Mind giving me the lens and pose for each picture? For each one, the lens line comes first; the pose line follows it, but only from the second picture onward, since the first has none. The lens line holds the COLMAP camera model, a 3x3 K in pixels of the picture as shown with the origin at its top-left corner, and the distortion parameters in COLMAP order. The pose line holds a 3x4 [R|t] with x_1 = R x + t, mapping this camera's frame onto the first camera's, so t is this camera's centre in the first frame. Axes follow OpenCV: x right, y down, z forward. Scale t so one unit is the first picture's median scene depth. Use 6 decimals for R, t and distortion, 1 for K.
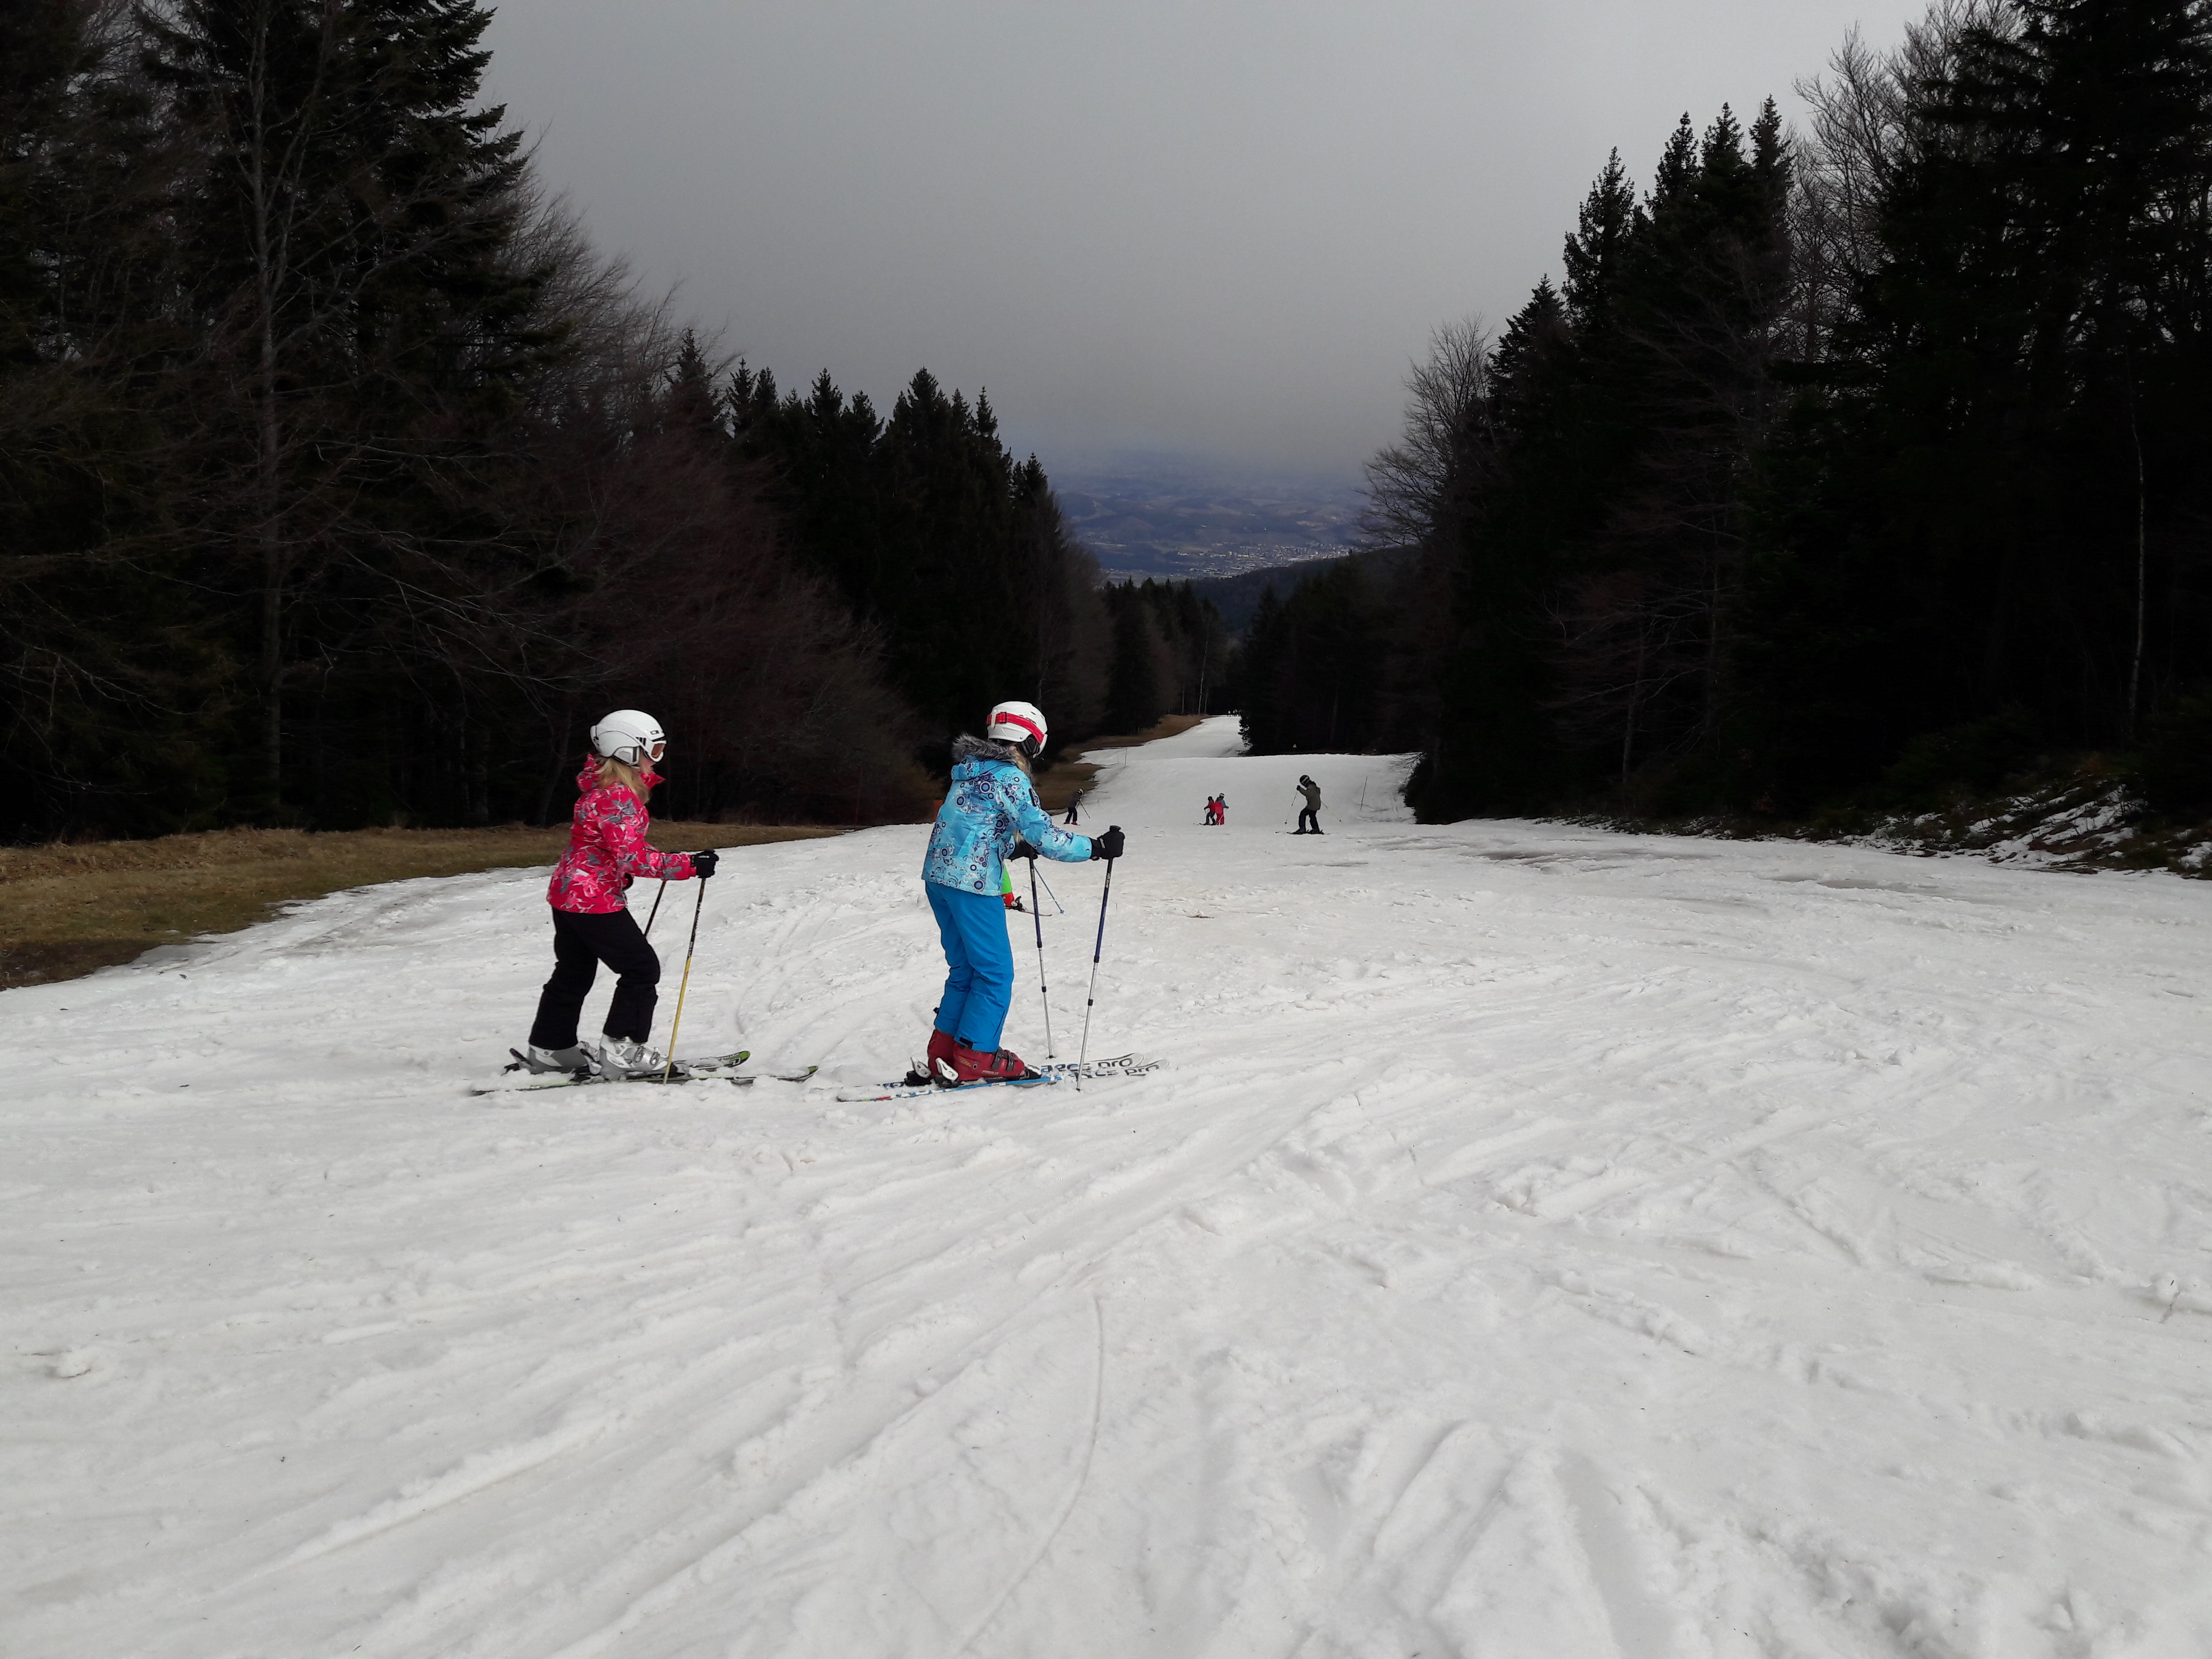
lens RADIAL K [[1799.7, 0, 1104.3], [0, 1799.7, 817.9], [0, 0, 1]] dist [0.050979, -0.063596]
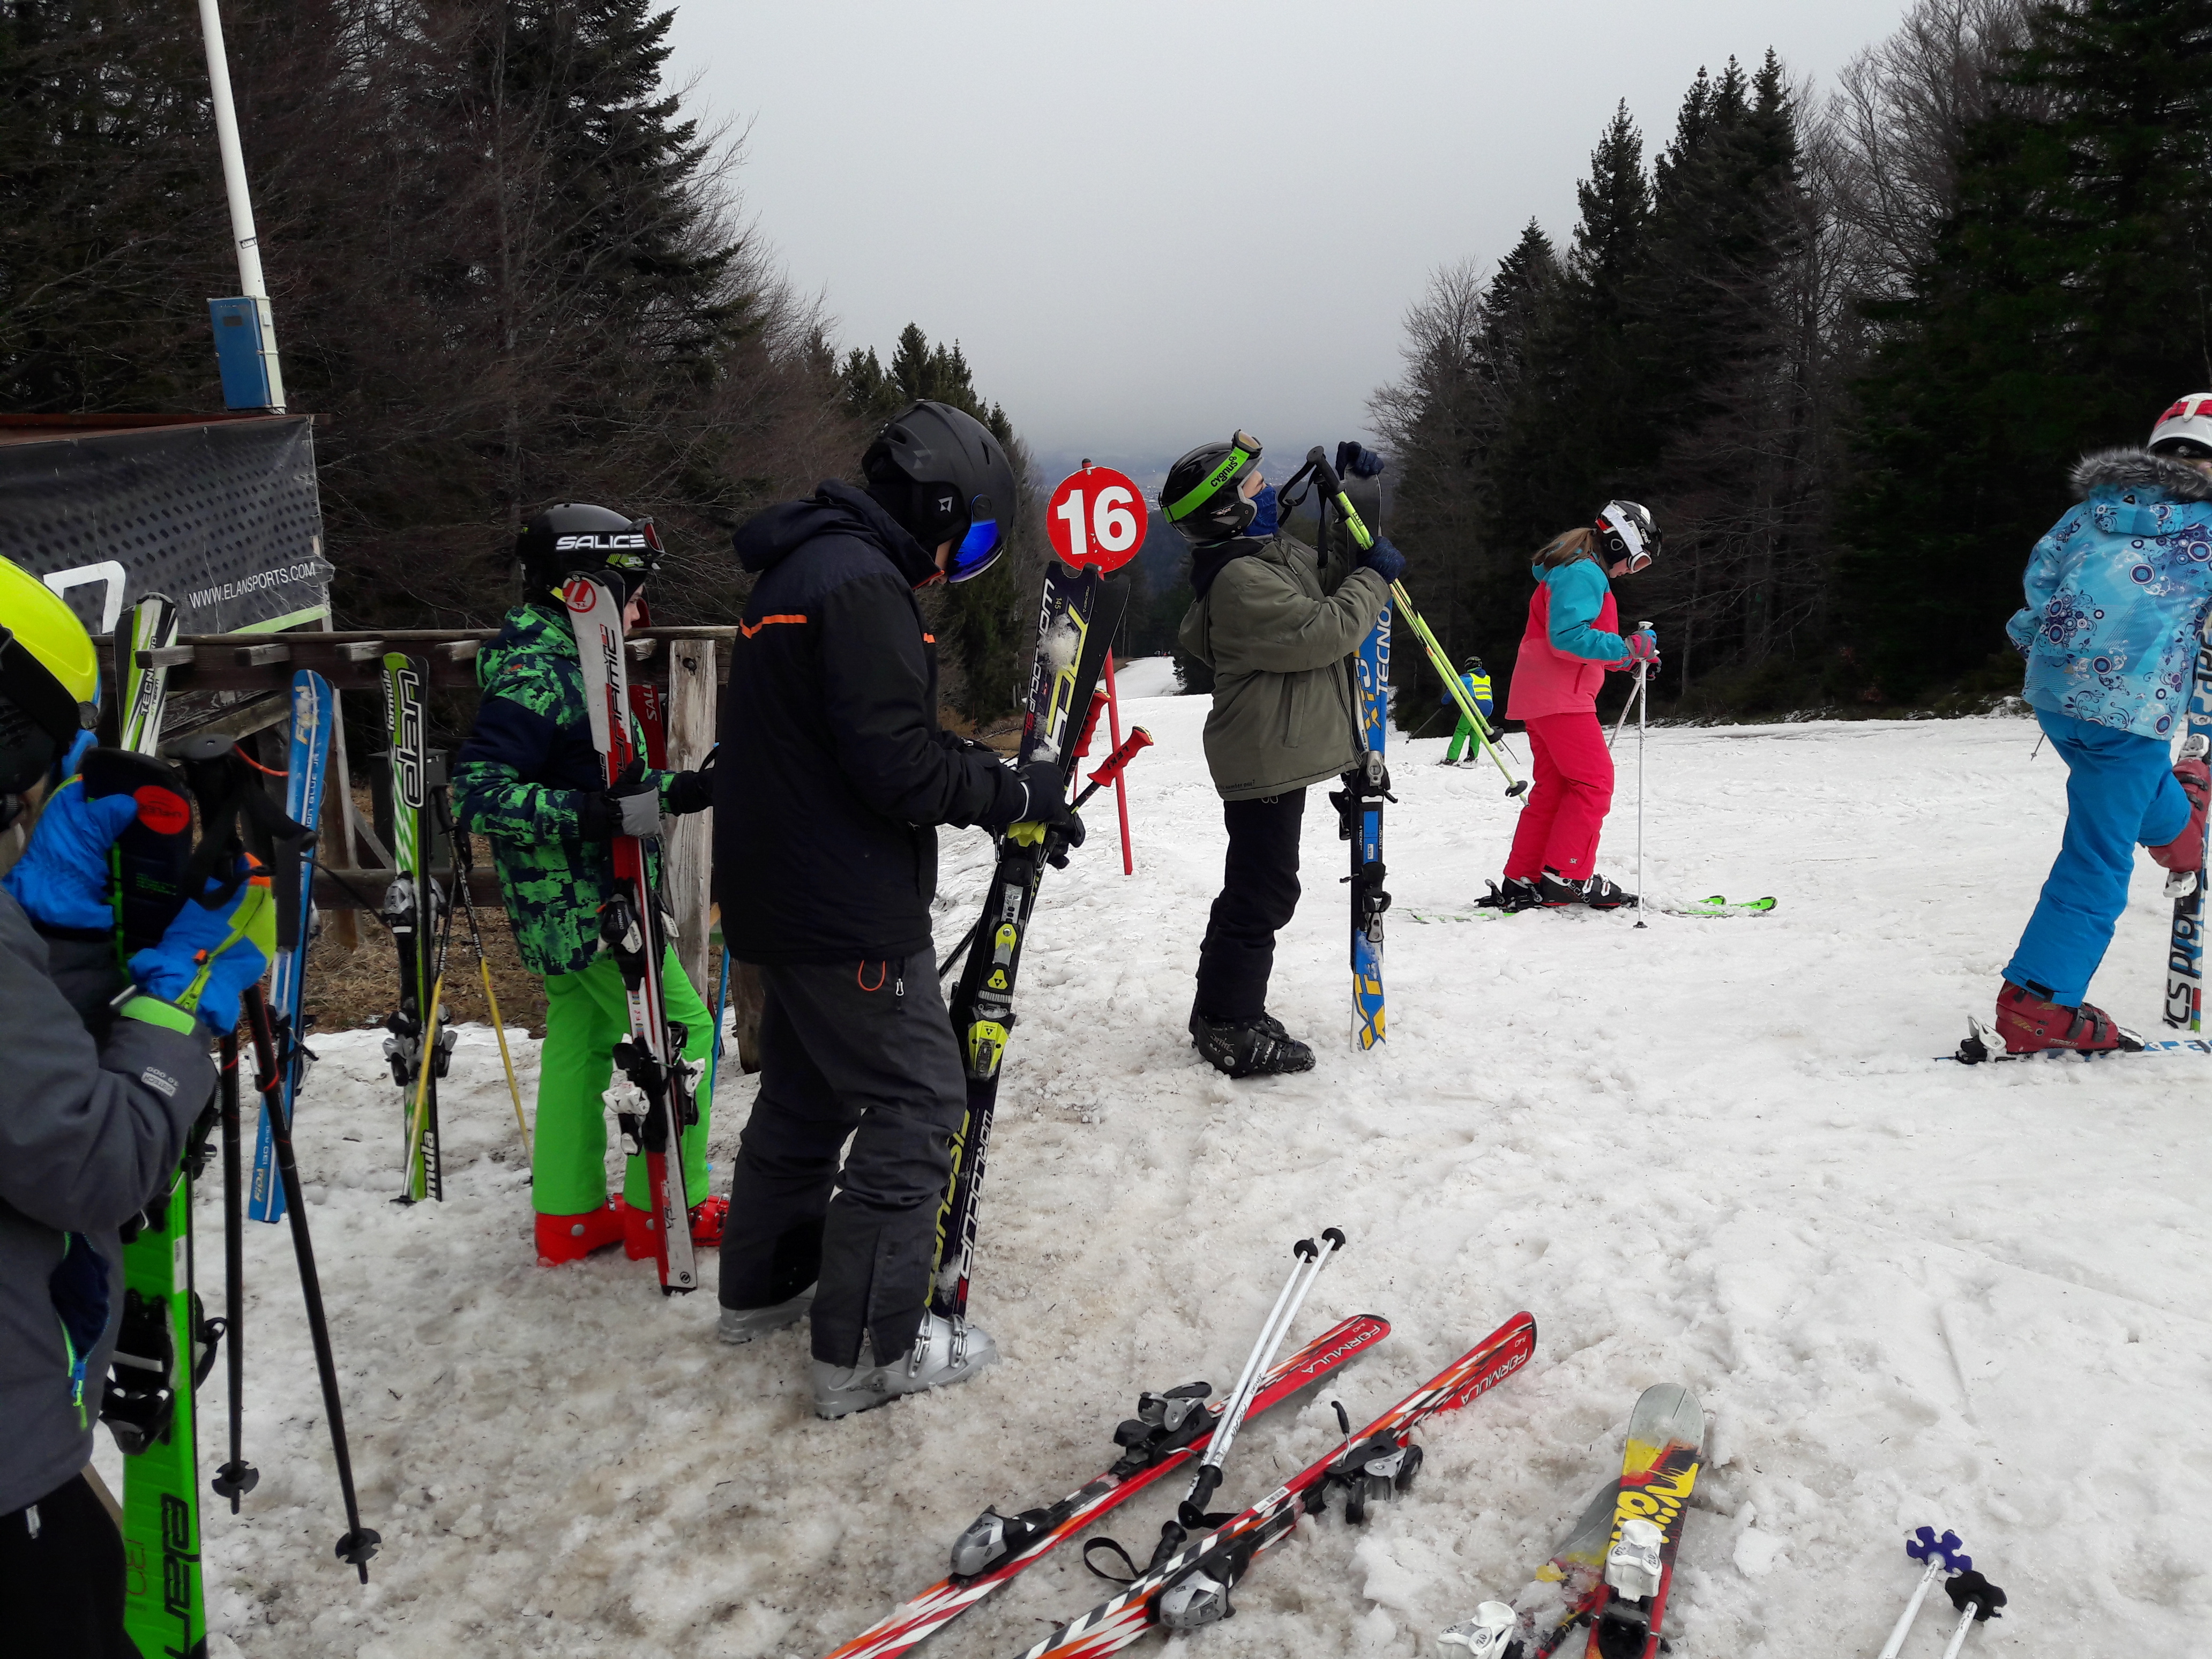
lens RADIAL K [[1799.7, 0, 1099.6], [0, 1799.7, 819.2], [0, 0, 1]] dist [0.050979, -0.063596]
pose [[0.997068, -0.047672, 0.059850, -0.095485], [0.045801, 0.998430, 0.032243, 0.006061], [-0.061293, -0.029408, 0.997686, -0.054046]]
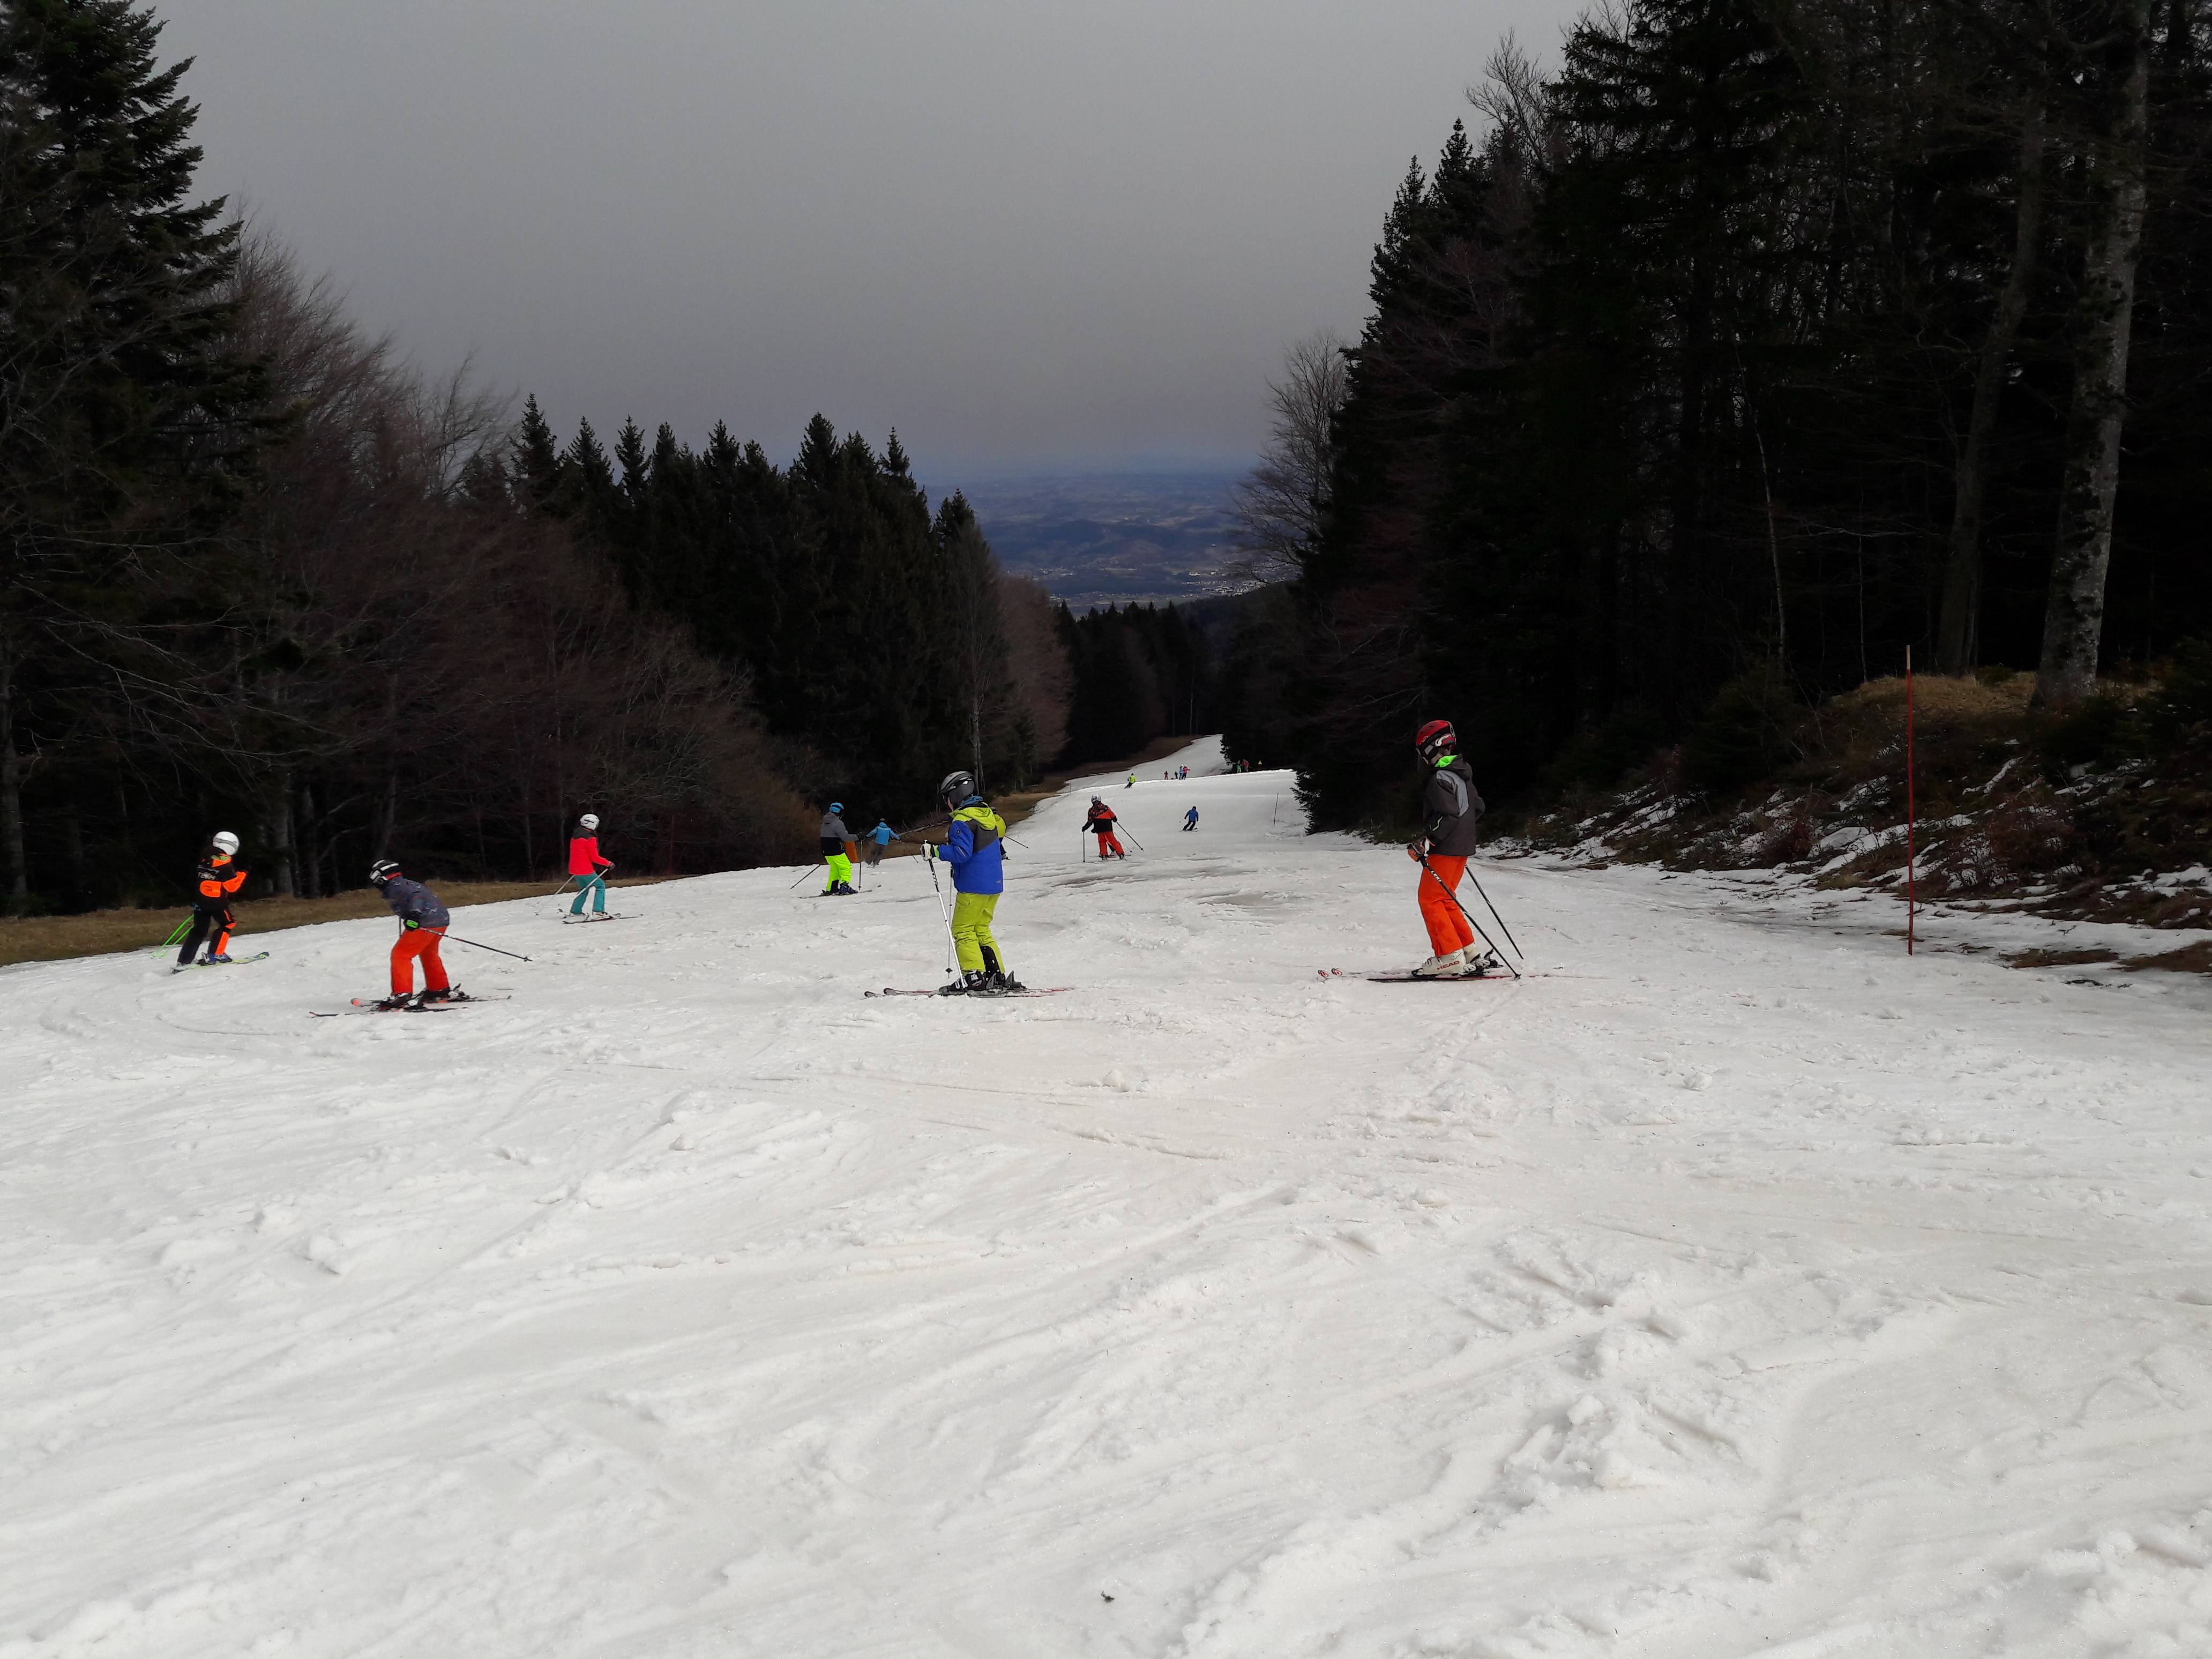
lens RADIAL K [[1799.7, 0, 1093.5], [0, 1799.7, 838.5], [0, 0, 1]] dist [0.050979, -0.063596]
pose [[0.997936, -0.057313, -0.028979, 0.095910], [0.057248, 0.998355, -0.003047, 0.000036], [0.029106, 0.001382, 0.999575, -0.005658]]
